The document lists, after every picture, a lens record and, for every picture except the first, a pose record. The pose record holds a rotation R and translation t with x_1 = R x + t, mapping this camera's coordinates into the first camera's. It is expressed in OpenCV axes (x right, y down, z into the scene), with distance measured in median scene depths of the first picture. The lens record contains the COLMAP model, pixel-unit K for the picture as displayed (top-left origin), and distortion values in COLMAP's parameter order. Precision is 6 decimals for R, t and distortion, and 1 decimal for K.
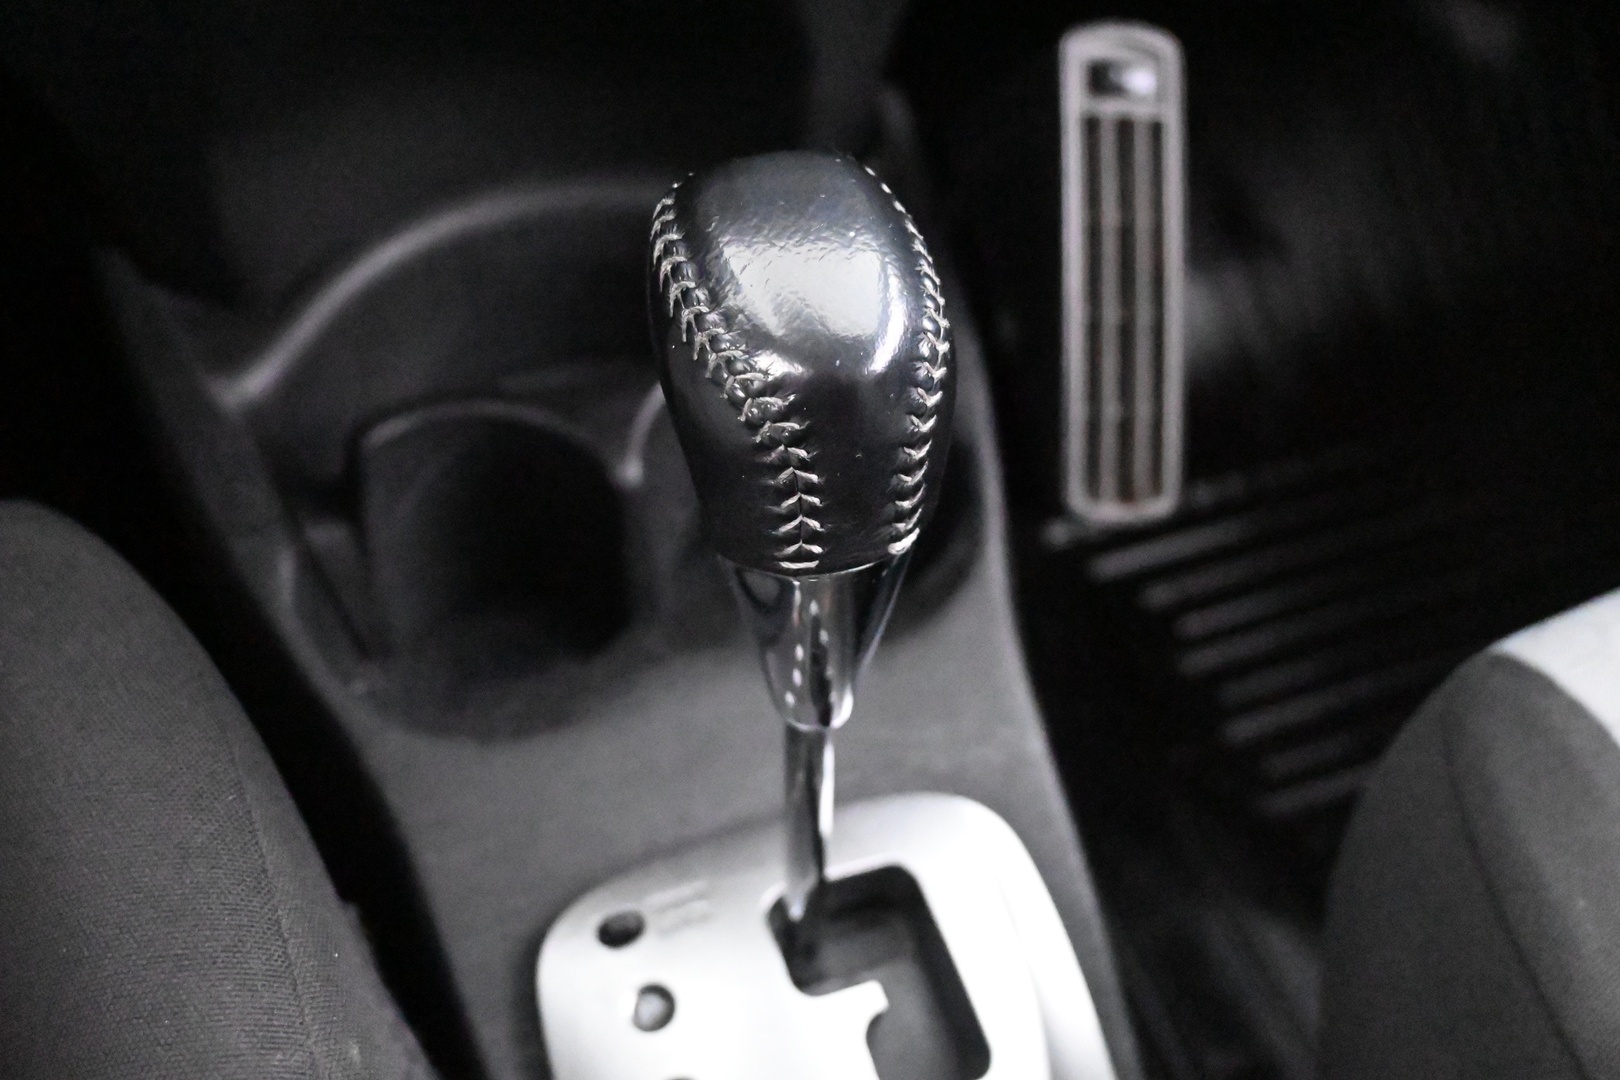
lens RADIAL K [[1701.0, 0, 810.0], [0, 1701.0, 540.0], [0, 0, 1]] dist [-0.007274, -0.006604]
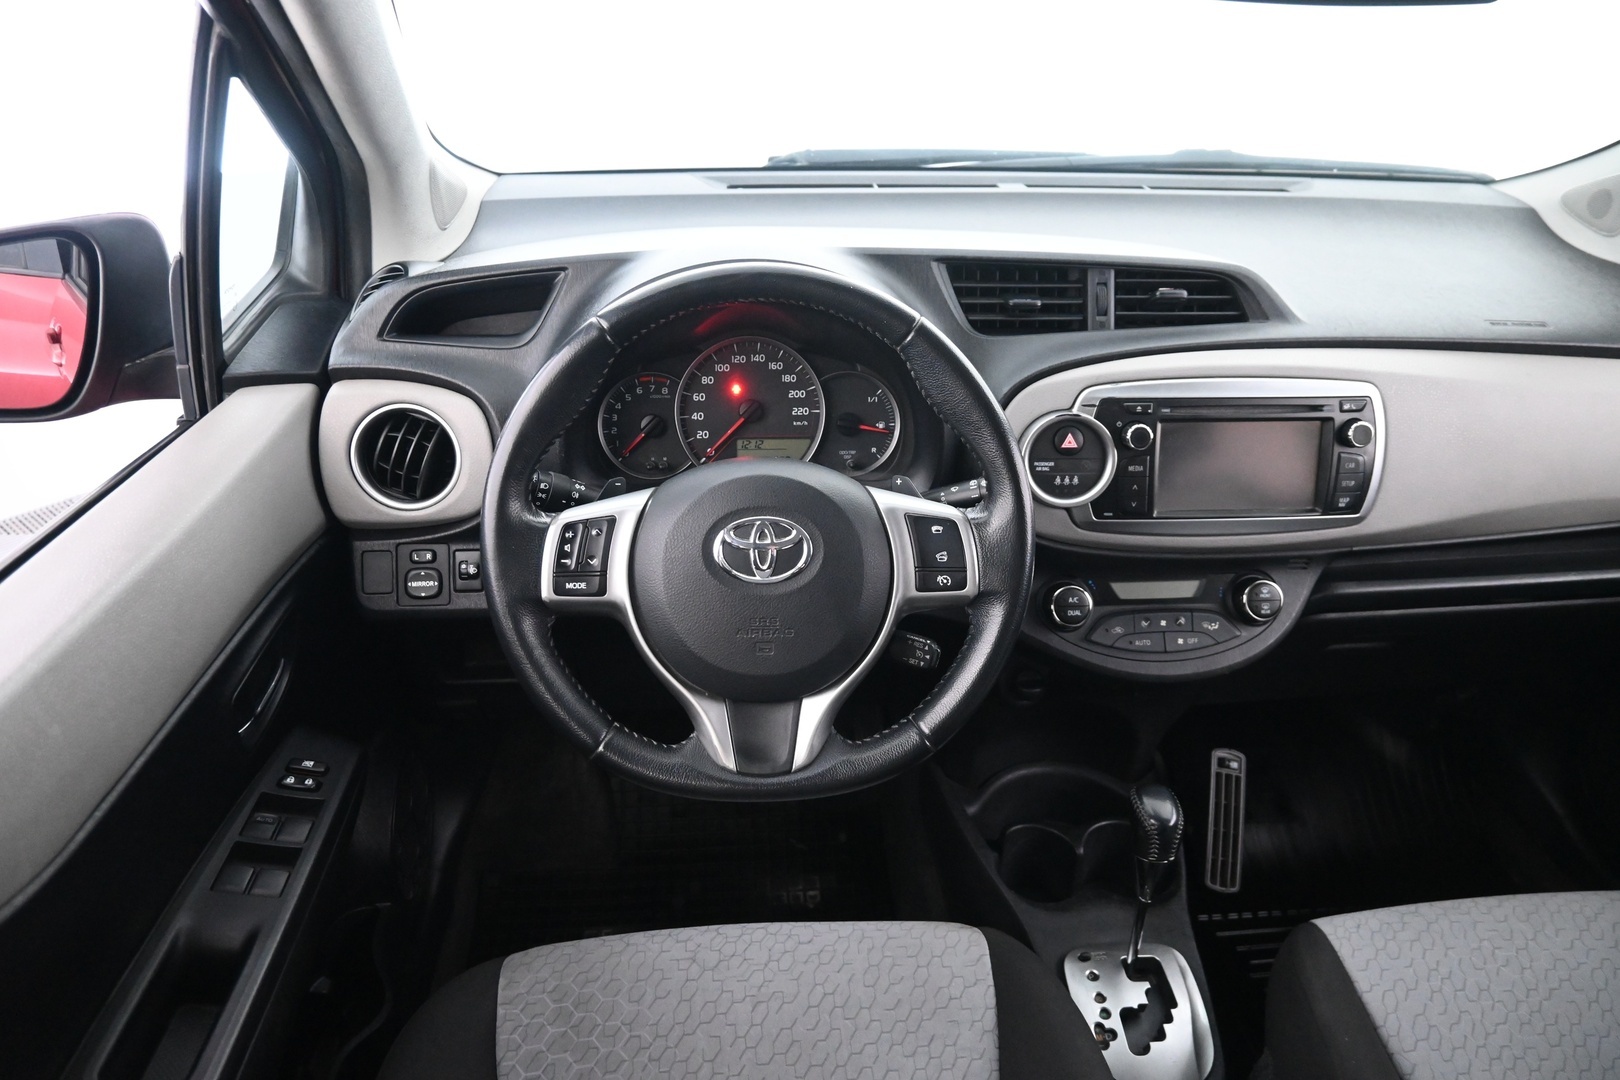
lens RADIAL K [[1116.9, 0, 810.0], [0, 1116.9, 540.0], [0, 0, 1]] dist [-0.002147, -0.001091]
pose [[0.969370, 0.107999, -0.220588, -0.206128], [-0.179951, 0.923553, -0.338625, 0.252645], [0.167153, 0.367947, 0.914699, -1.496727]]
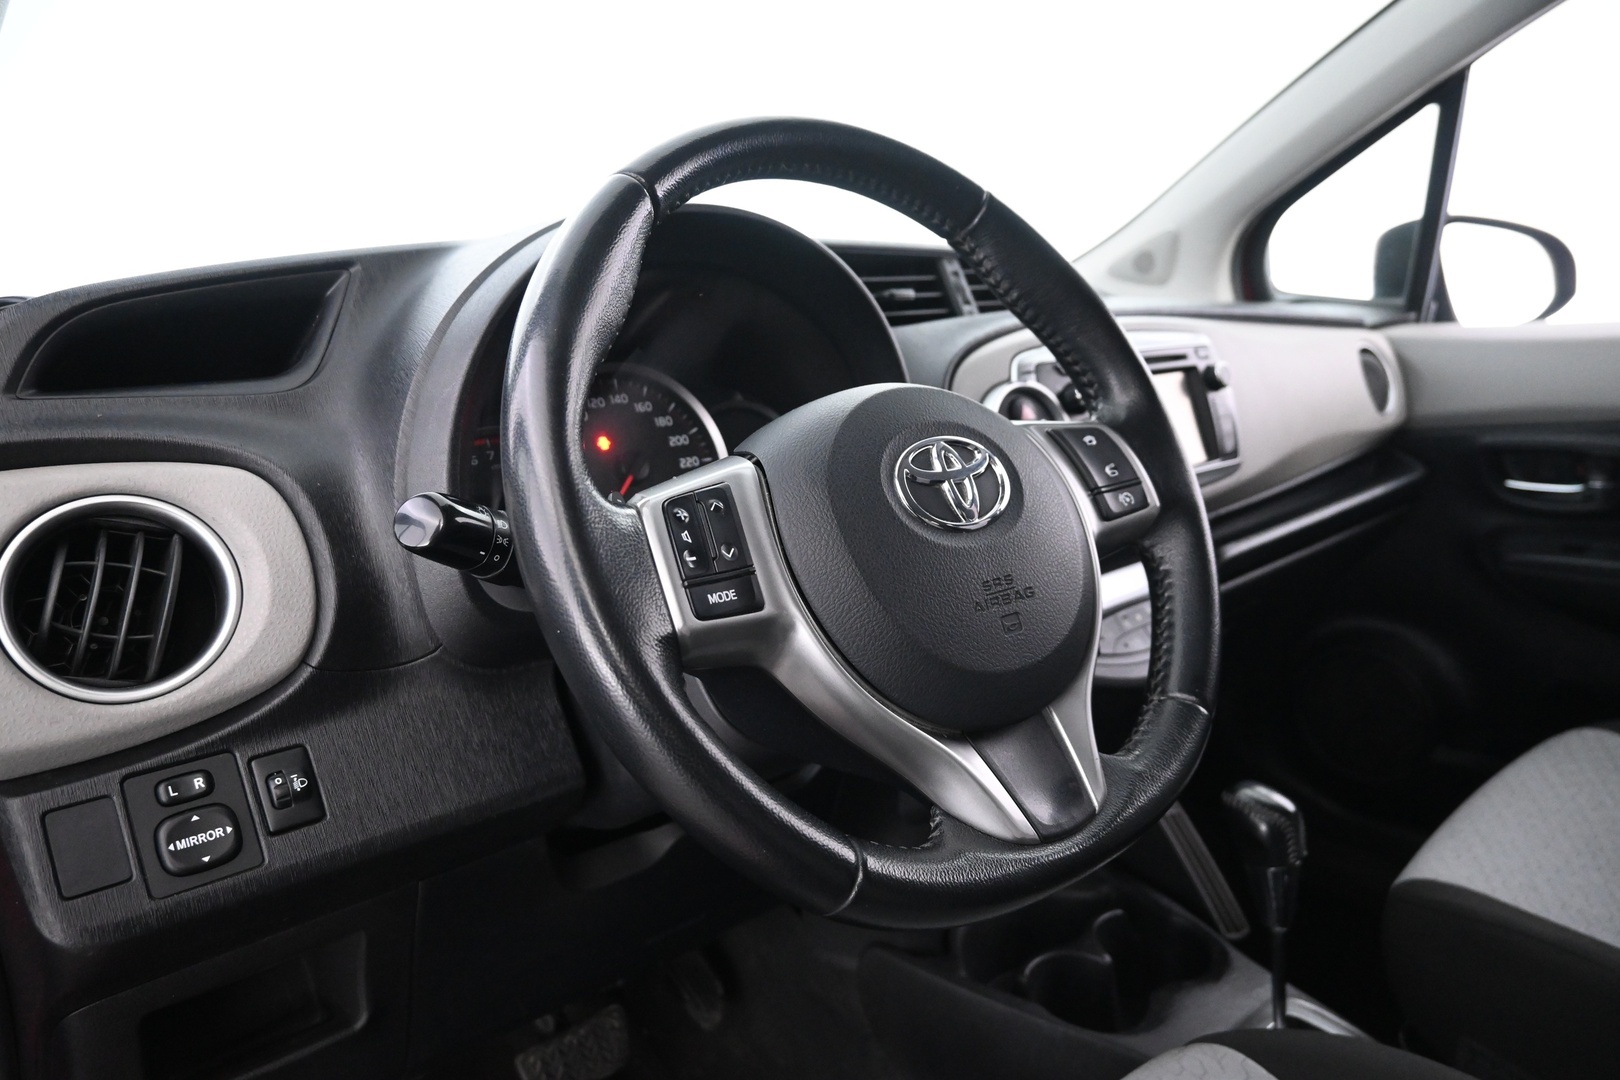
lens RADIAL K [[1116.9, 0, 810.0], [0, 1116.9, 540.0], [0, 0, 1]] dist [-0.002147, -0.001091]
pose [[0.924208, -0.156022, 0.348564, -1.120677], [0.340160, 0.751197, -0.565680, 0.319741], [-0.173581, 0.641373, 0.747335, -0.756889]]
